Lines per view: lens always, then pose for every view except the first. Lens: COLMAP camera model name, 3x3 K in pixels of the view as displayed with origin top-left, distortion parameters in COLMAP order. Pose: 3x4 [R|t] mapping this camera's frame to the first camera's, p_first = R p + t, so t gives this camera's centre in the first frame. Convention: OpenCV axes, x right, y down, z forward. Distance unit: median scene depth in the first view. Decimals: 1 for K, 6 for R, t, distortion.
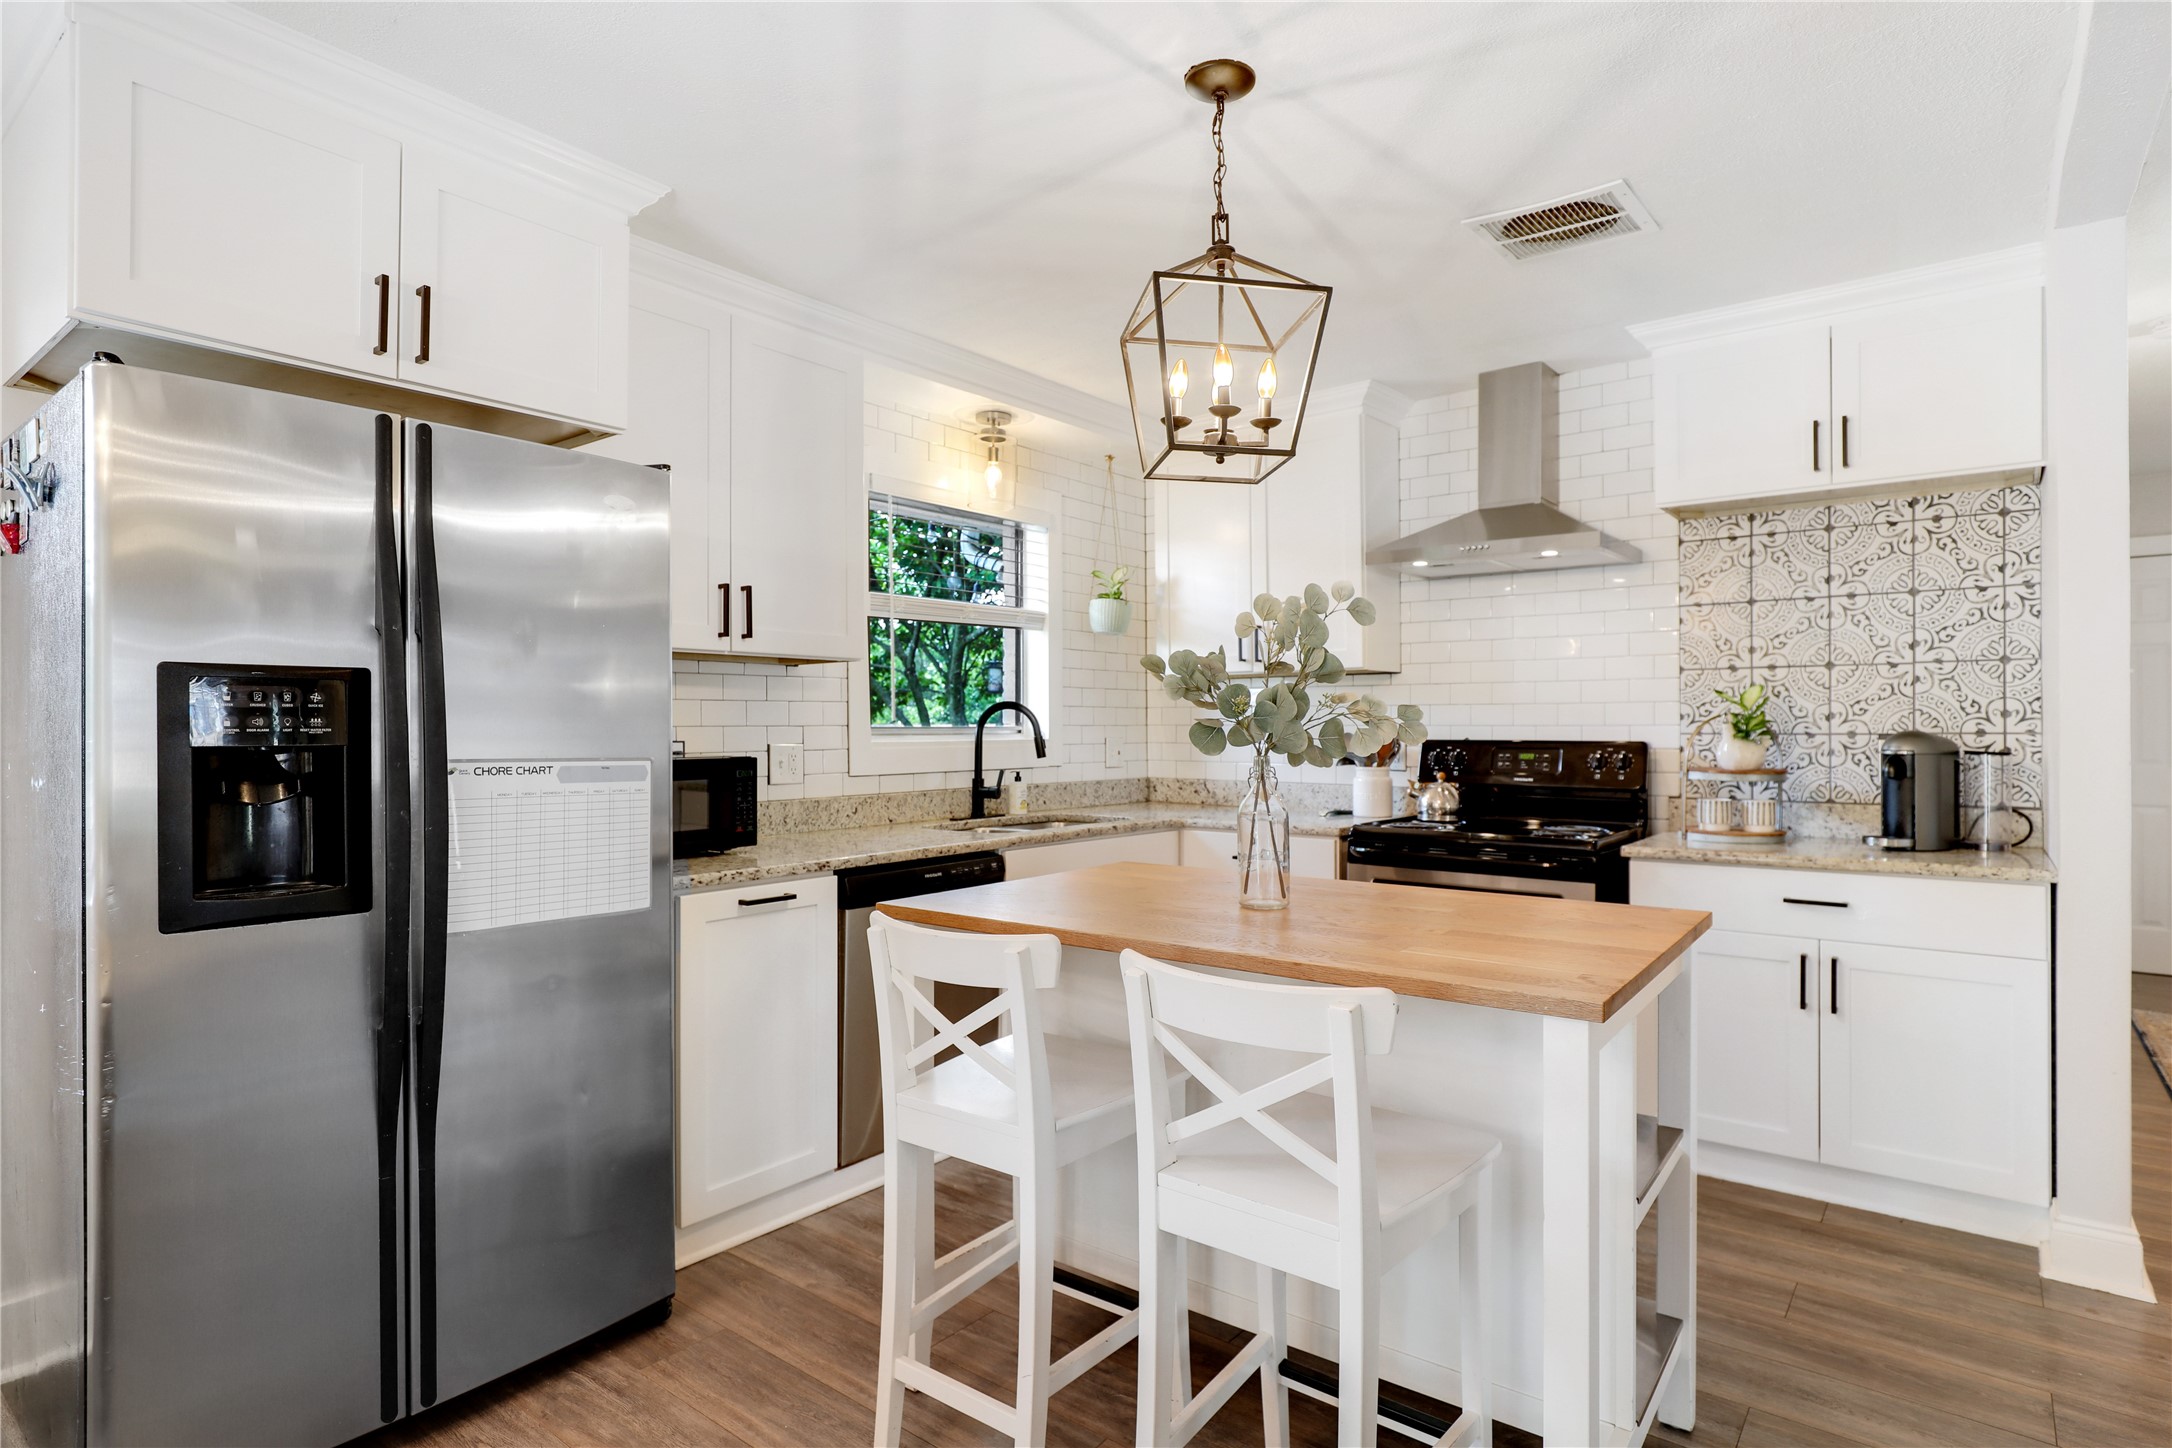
lens RADIAL K [[1139.5, 0, 1094.9], [0, 1139.5, 724.6], [0, 0, 1]] dist [-0.000906, 0.000304]
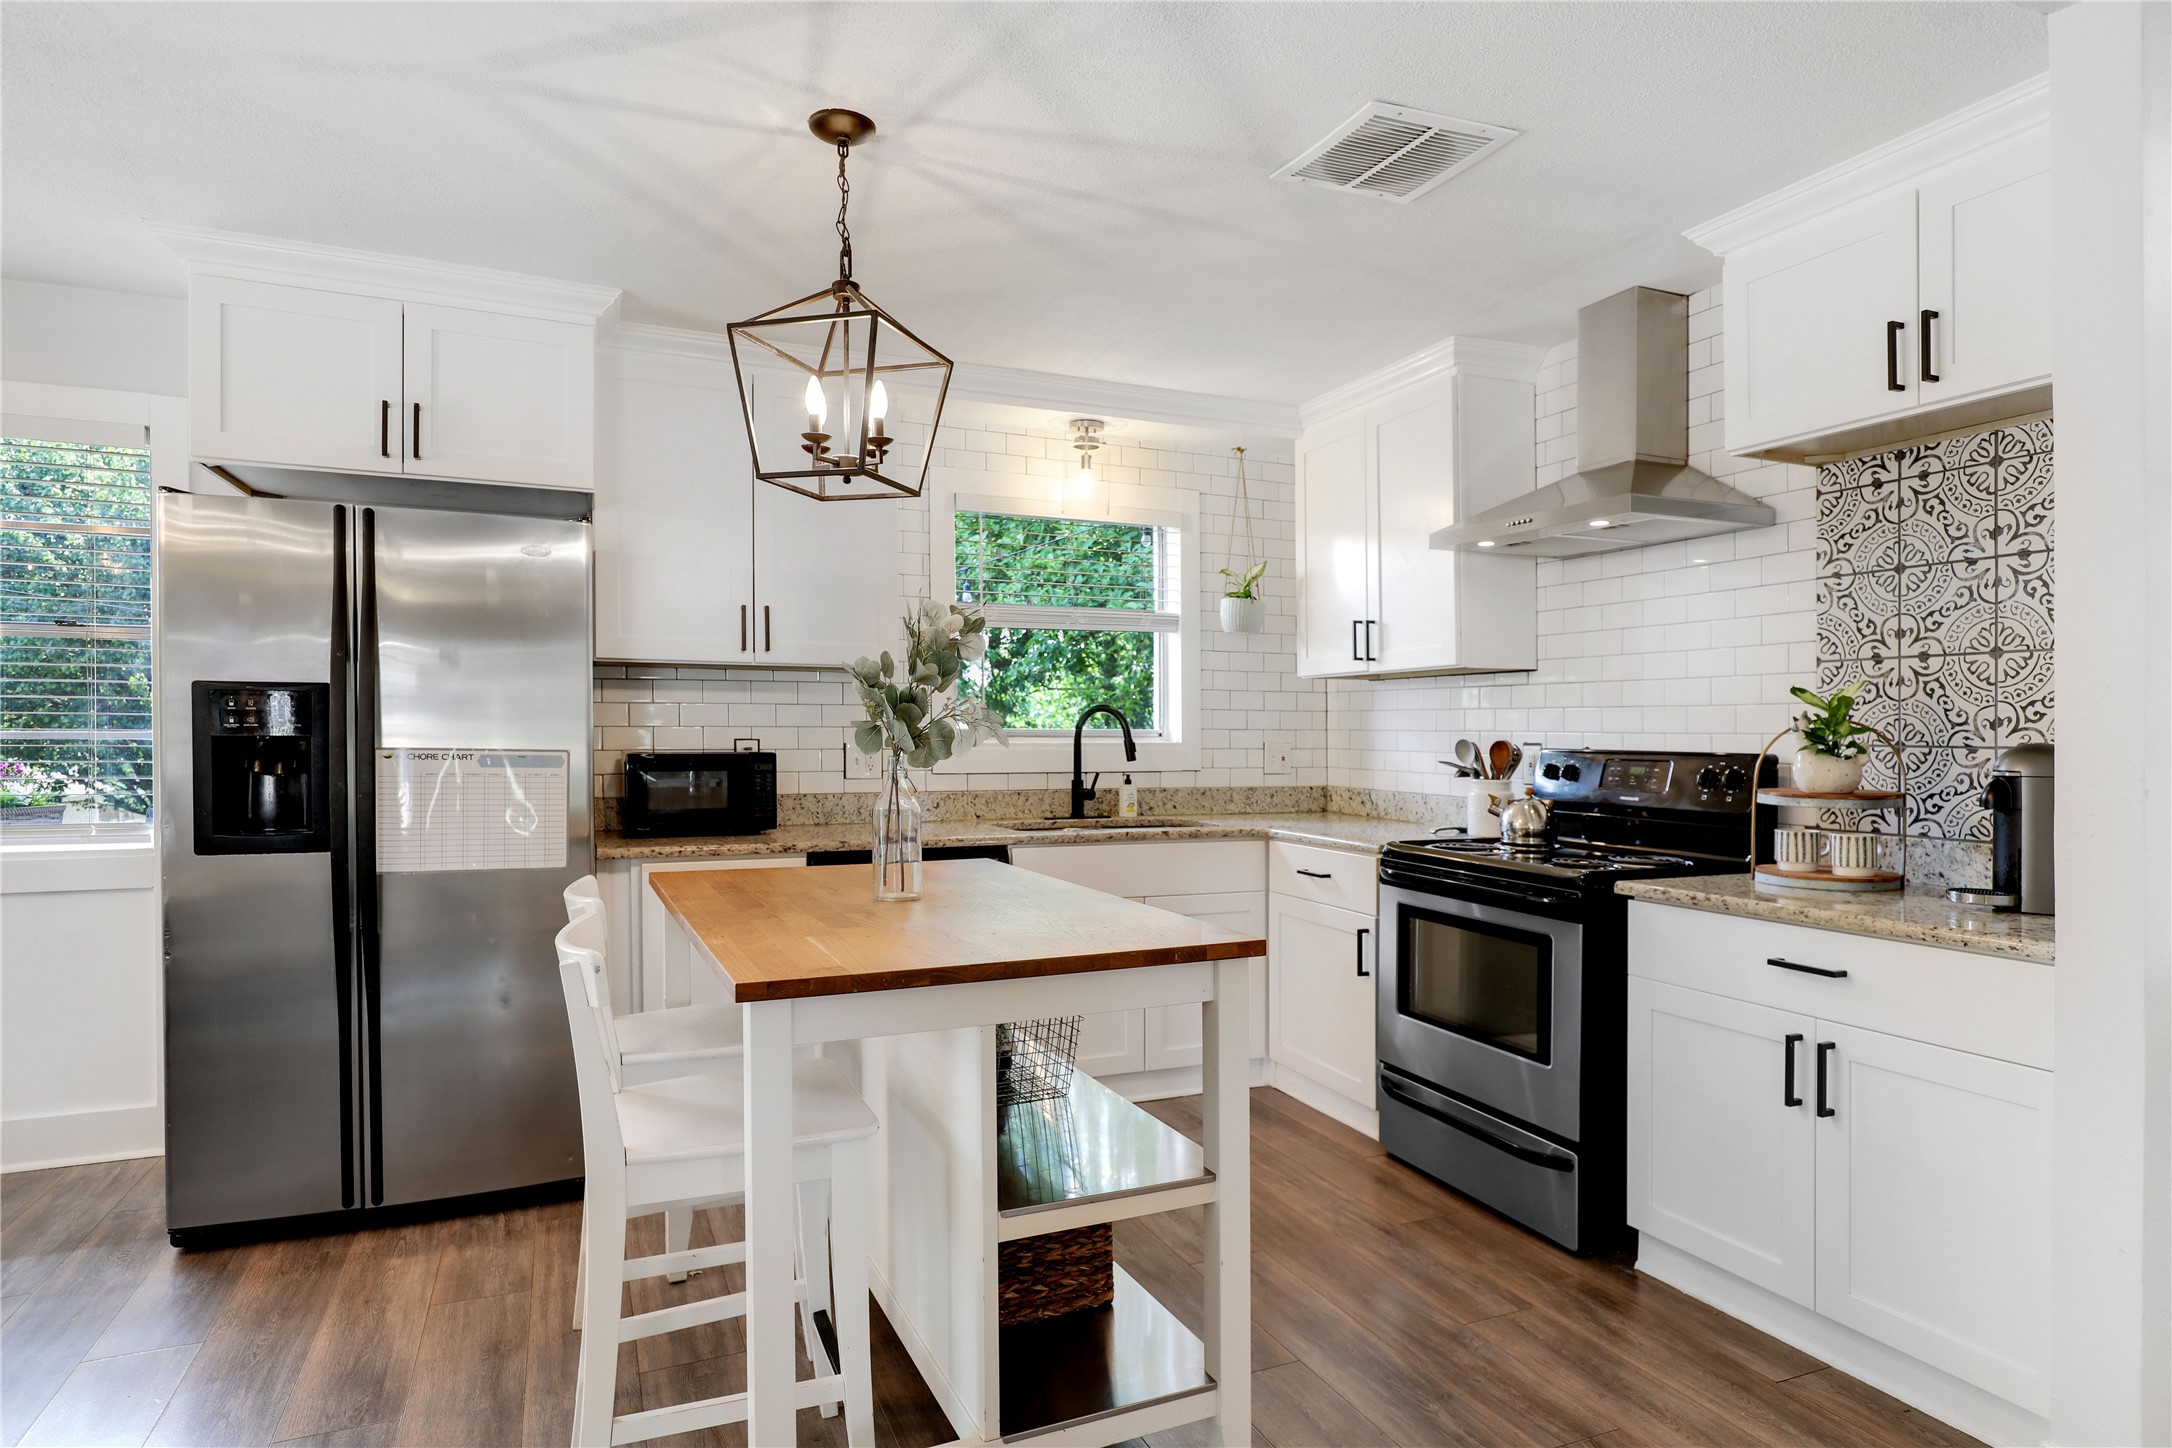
lens RADIAL K [[1209.6, 0, 1093.7], [0, 1209.6, 741.5], [0, 0, 1]] dist [0.002414, 0.001160]
pose [[0.882274, 0.012402, -0.470573, 0.528546], [-0.007759, 0.999900, 0.011805, -0.000352], [0.470673, -0.006764, 0.882282, 0.058979]]
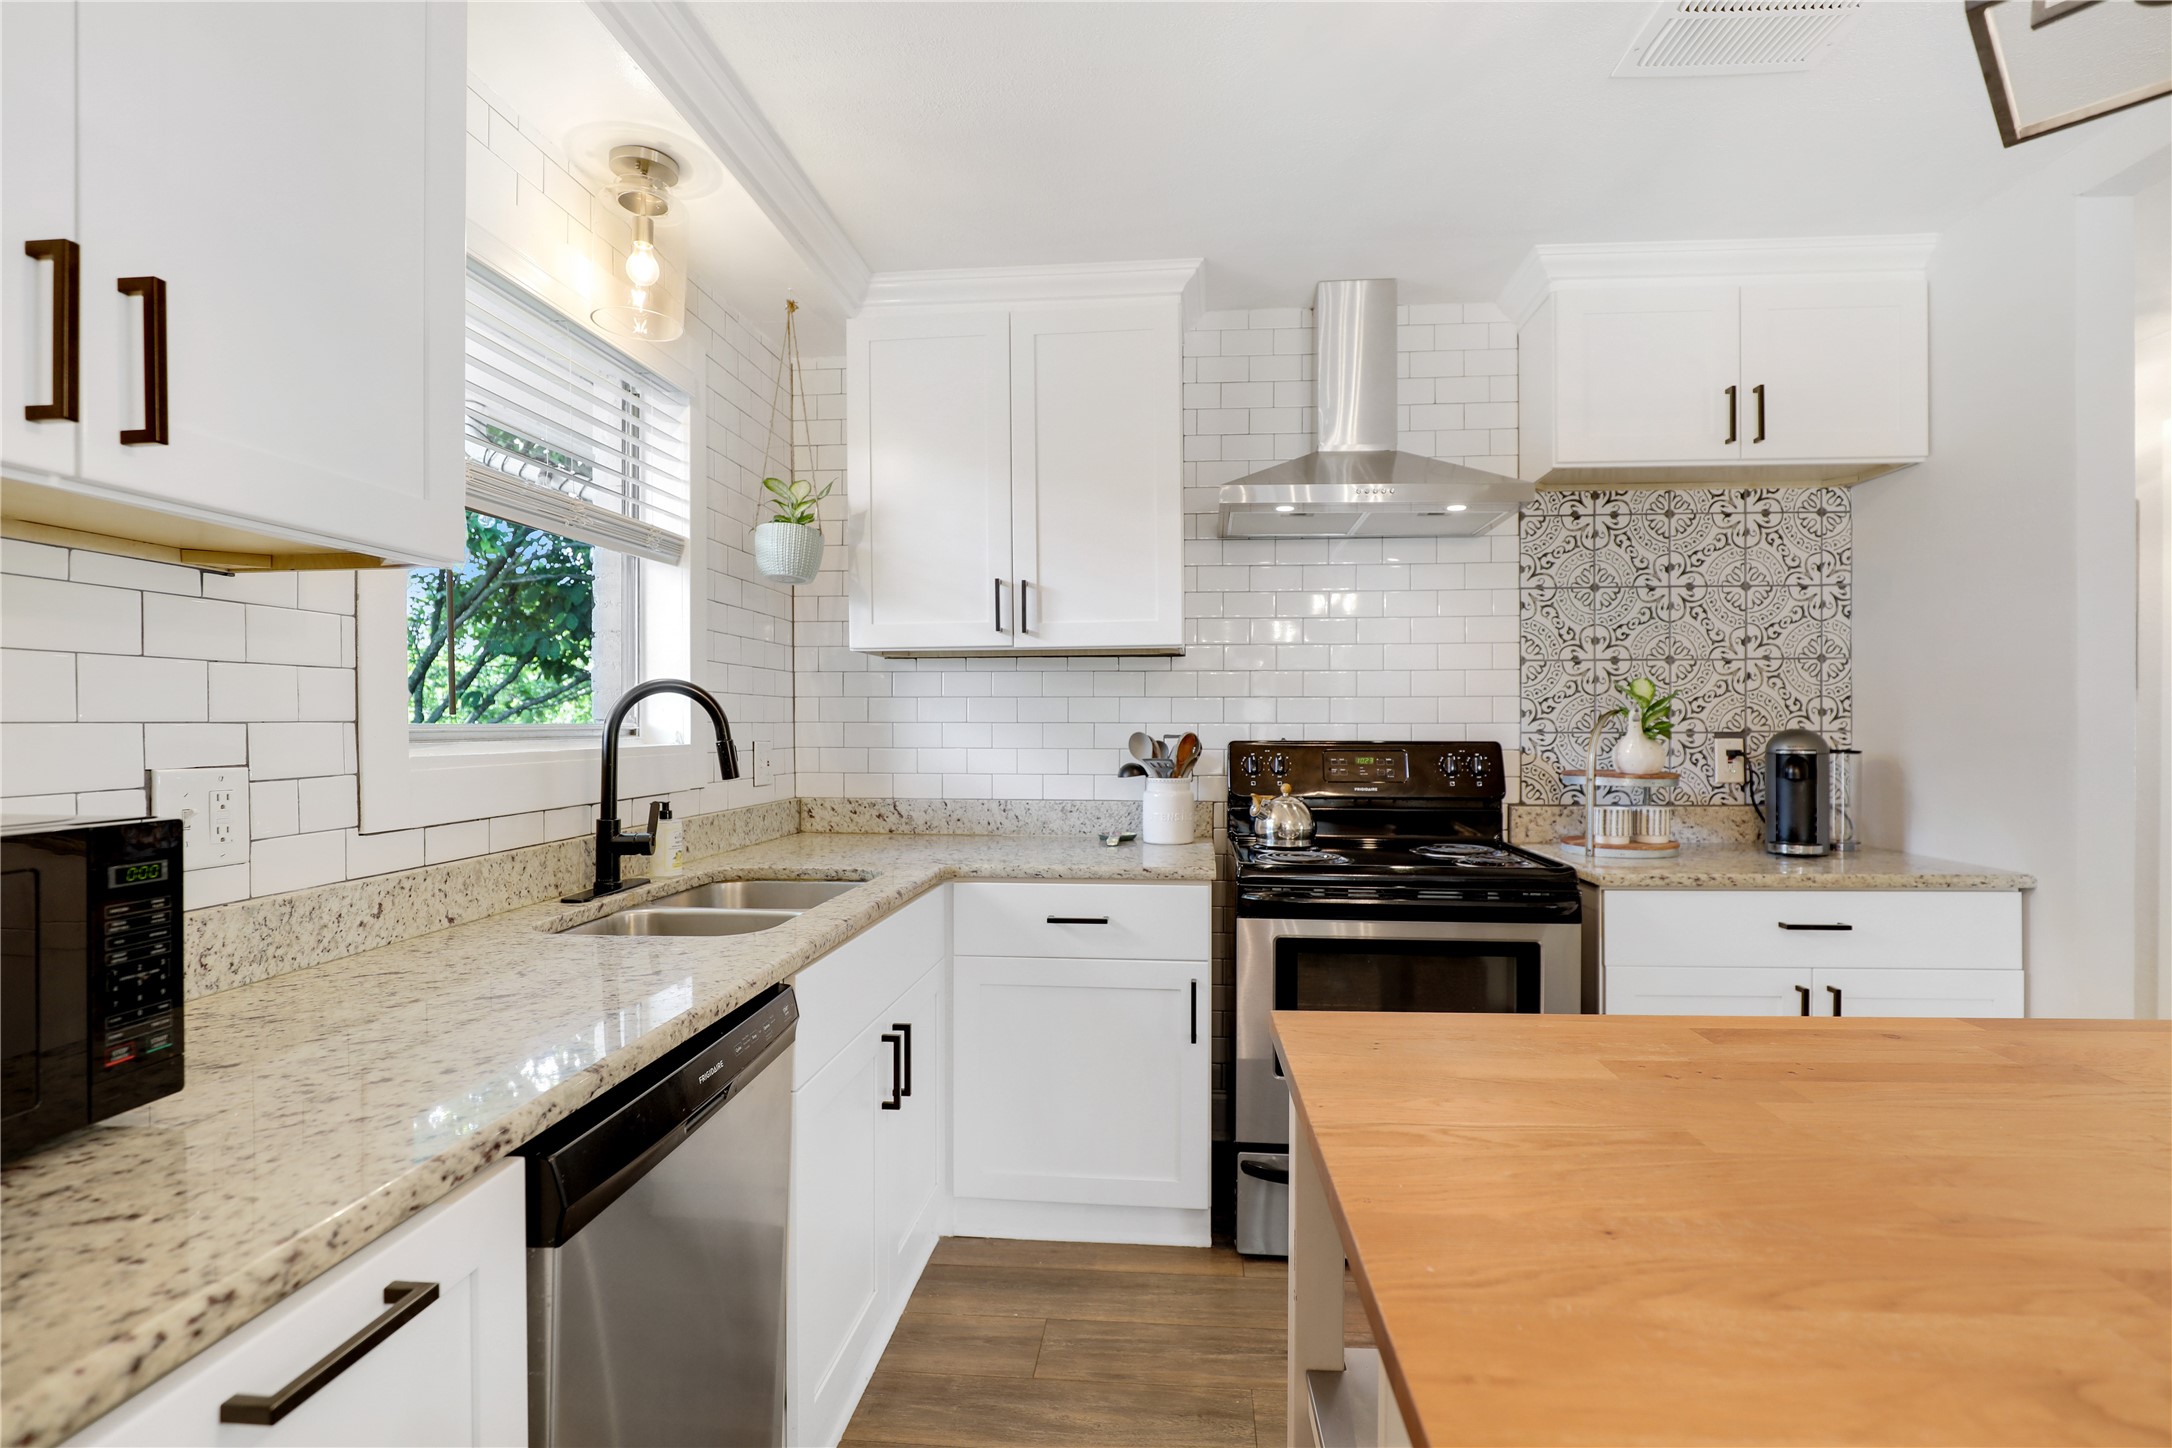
lens RADIAL K [[1042.4, 0, 1113.4], [0, 1042.4, 722.8], [0, 0, 1]] dist [-0.016133, 0.000221]
pose [[0.831087, 0.001812, 0.556140, -0.223352], [-0.001639, 0.999998, -0.000809, 0.001685], [-0.556141, -0.000239, 0.831088, 0.569670]]
